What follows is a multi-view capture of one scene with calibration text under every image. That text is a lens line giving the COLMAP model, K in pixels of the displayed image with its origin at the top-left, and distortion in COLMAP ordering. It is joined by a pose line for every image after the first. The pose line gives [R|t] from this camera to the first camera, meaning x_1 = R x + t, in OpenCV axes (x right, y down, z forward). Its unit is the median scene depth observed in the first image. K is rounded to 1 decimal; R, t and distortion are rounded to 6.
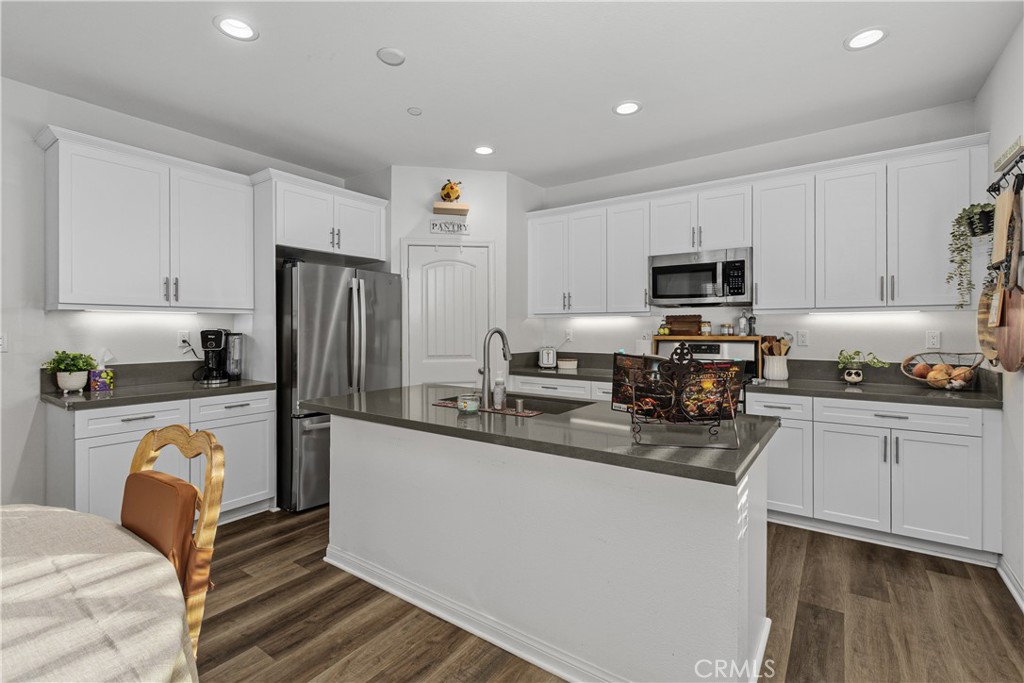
lens RADIAL K [[473.5, 0, 506.6], [0, 473.5, 324.0], [0, 0, 1]] dist [-0.000565, 0.000436]
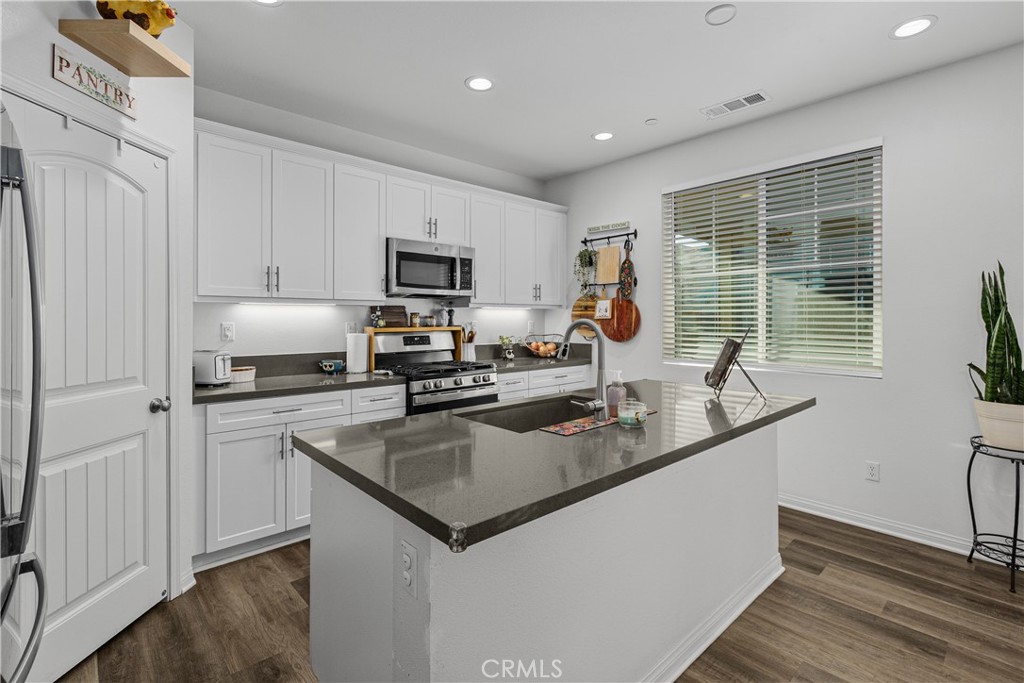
lens RADIAL K [[473.5, 0, 515.2], [0, 473.5, 317.3], [0, 0, 1]] dist [-0.000565, 0.000436]
pose [[0.194226, 0.004816, 0.980945, -0.544025], [-0.007845, 0.999964, -0.003356, 0.005686], [-0.980925, -0.007044, 0.194257, 0.632819]]
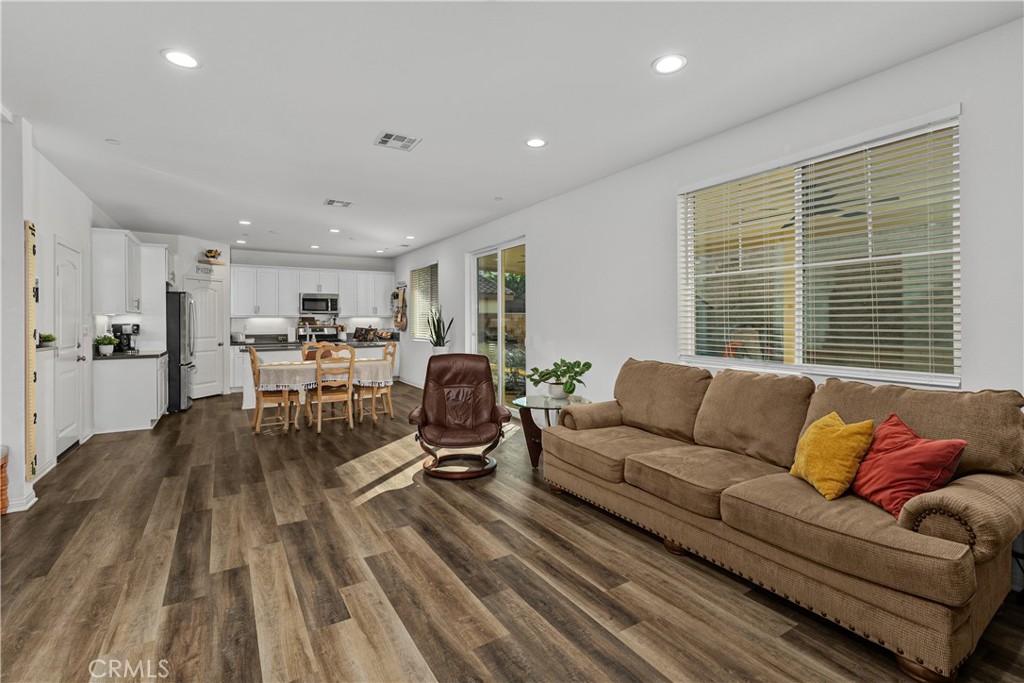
lens RADIAL K [[473.5, 0, 505.8], [0, 473.5, 321.1], [0, 0, 1]] dist [-0.000565, 0.000436]
pose [[0.409728, -0.000645, 0.912208, -1.605724], [-0.004318, 0.999987, 0.002646, -0.010339], [-0.912198, -0.005023, 0.409720, -1.057294]]
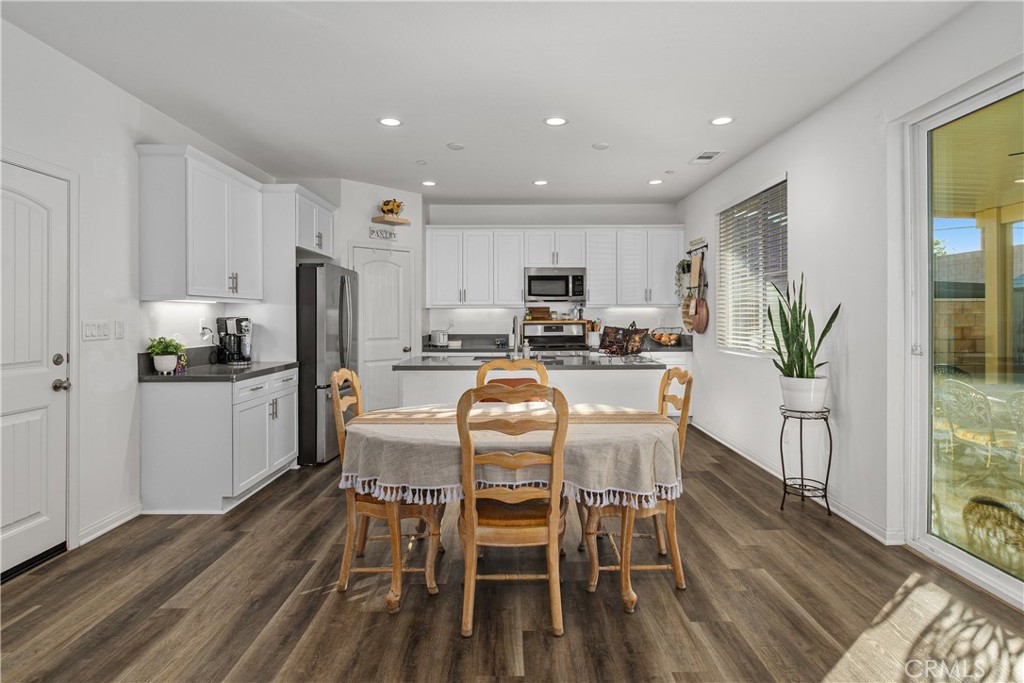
lens RADIAL K [[558.5, 0, 514.1], [0, 558.5, 314.5], [0, 0, 1]] dist [0.015235, -0.000432]
pose [[0.809361, -0.000201, 0.587311, -0.815352], [-0.003970, 0.999975, 0.005813, -0.005322], [-0.587298, -0.007036, 0.809340, -0.443263]]
